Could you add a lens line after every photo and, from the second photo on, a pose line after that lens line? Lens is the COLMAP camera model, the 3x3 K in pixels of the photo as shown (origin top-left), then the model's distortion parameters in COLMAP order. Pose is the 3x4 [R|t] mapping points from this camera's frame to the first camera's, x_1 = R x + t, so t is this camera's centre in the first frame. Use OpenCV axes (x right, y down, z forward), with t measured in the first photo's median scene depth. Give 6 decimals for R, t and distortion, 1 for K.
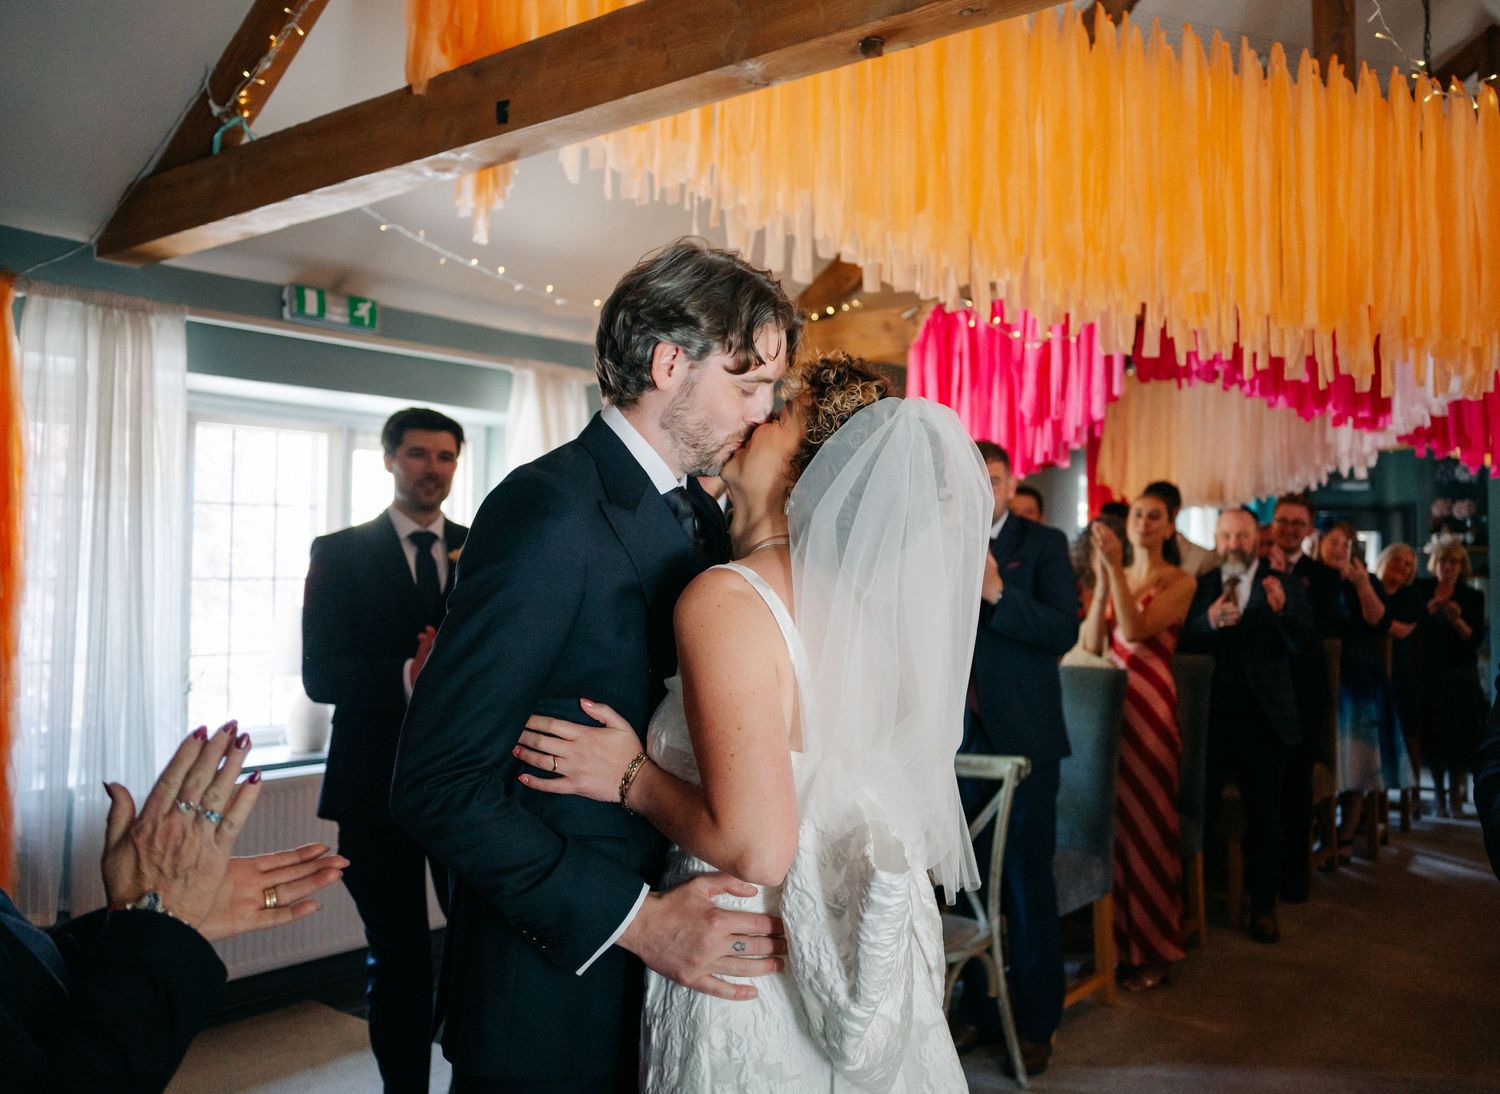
lens RADIAL K [[1188.1, 0, 755.6], [0, 1188.1, 527.0], [0, 0, 1]] dist [0.010966, 0.005805]
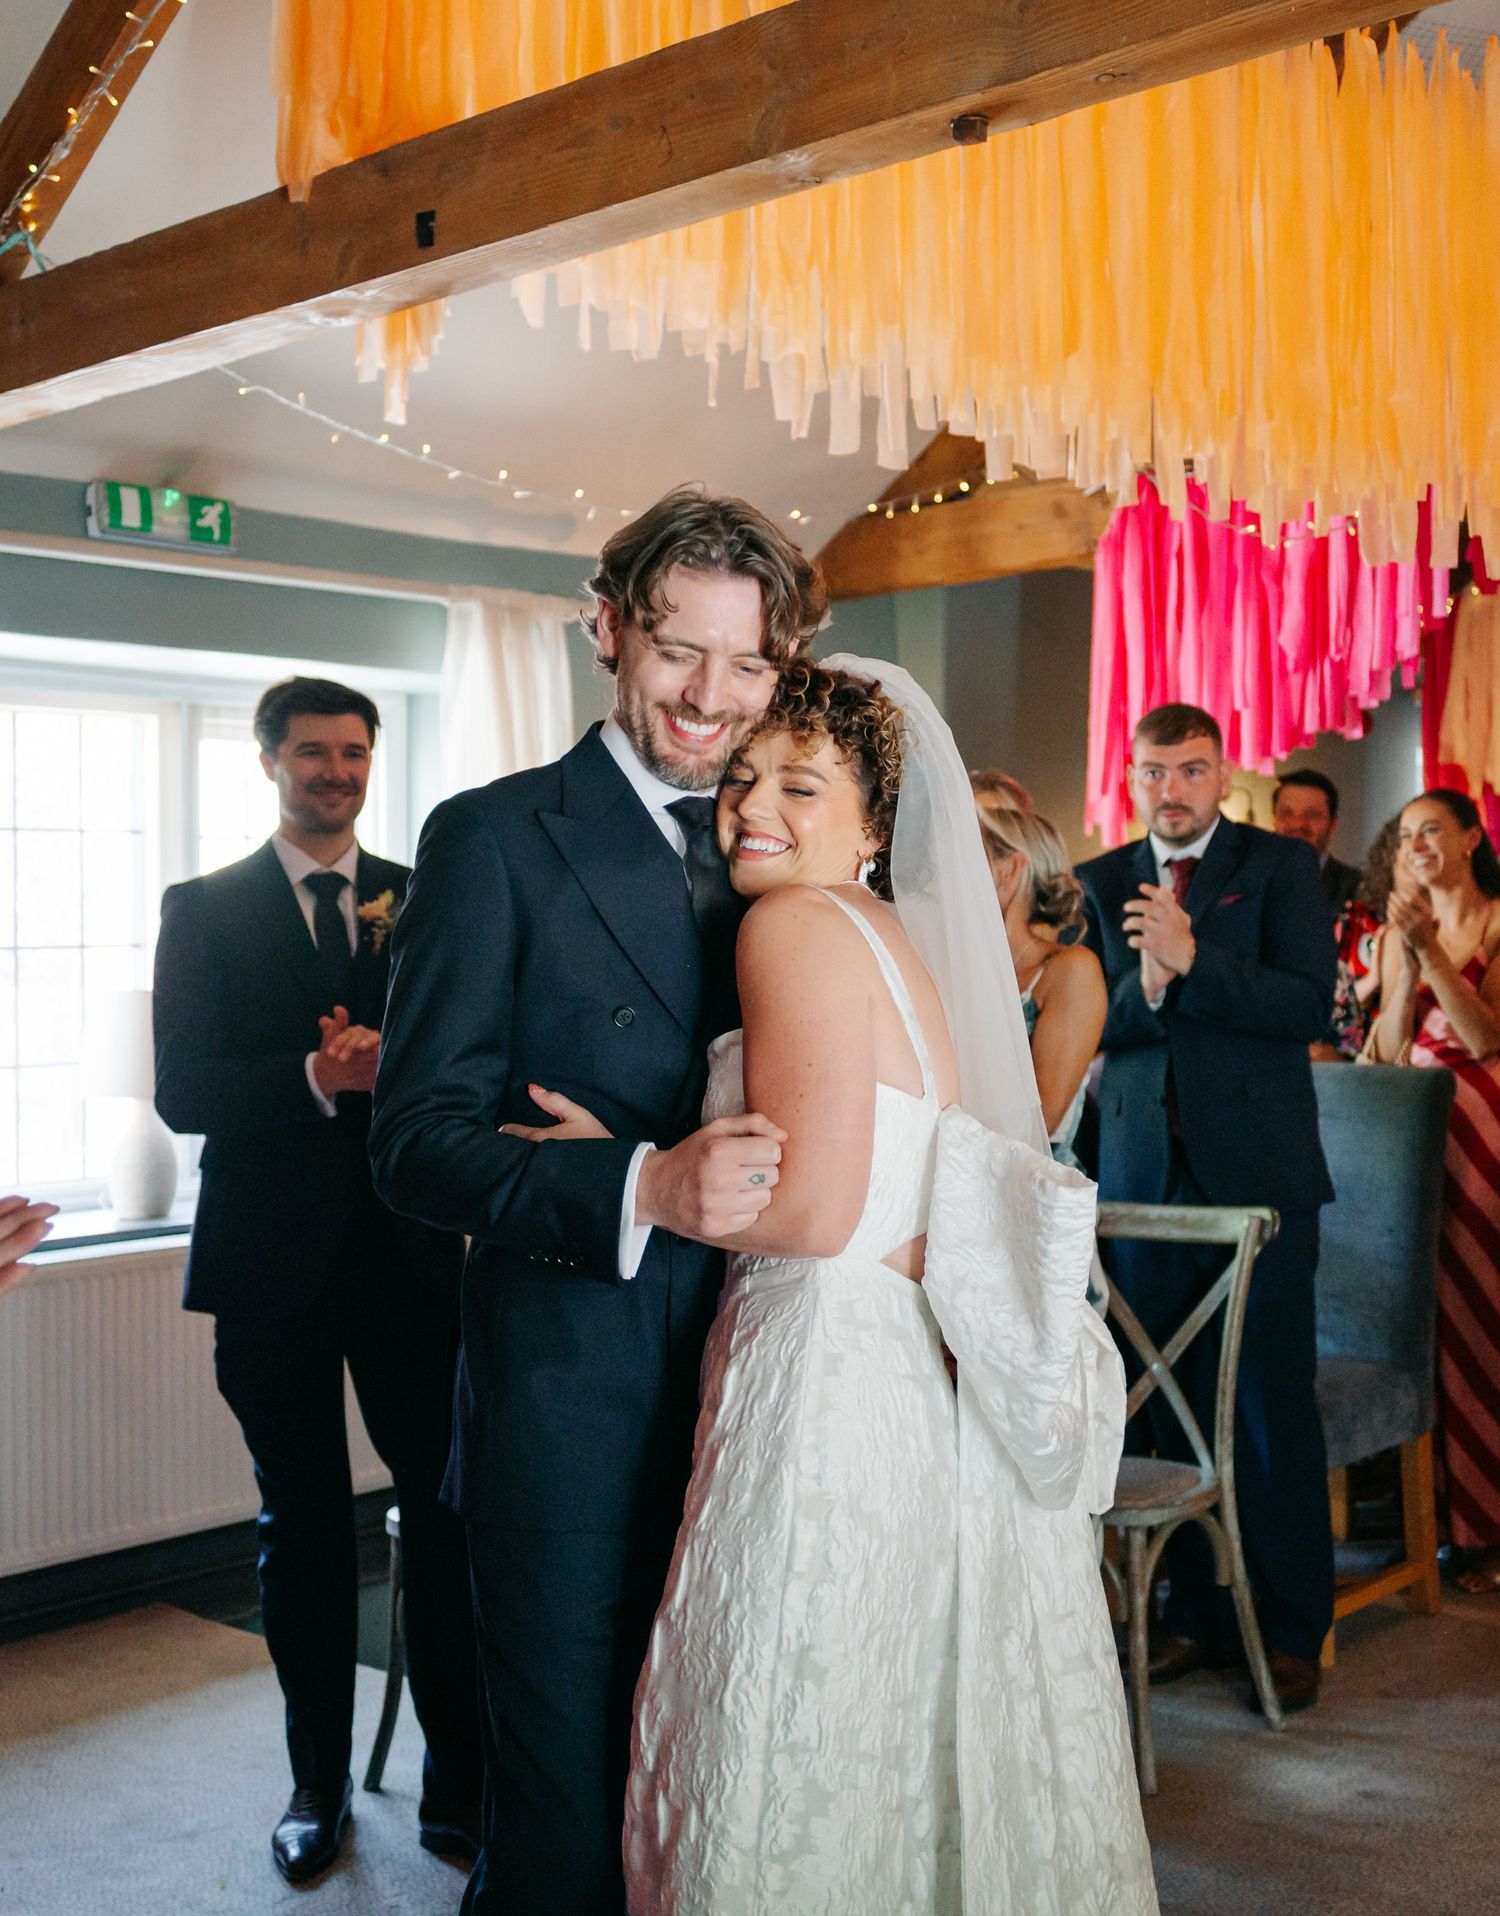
lens RADIAL K [[2498.7, 0, 748.9], [0, 2498.7, 912.7], [0, 0, 1]] dist [0.011958, 0.021981]
pose [[0.996535, -0.019670, -0.080818, 0.066099], [0.021943, 0.999386, 0.027333, -0.004157], [0.080230, -0.029012, 0.996354, -0.353868]]
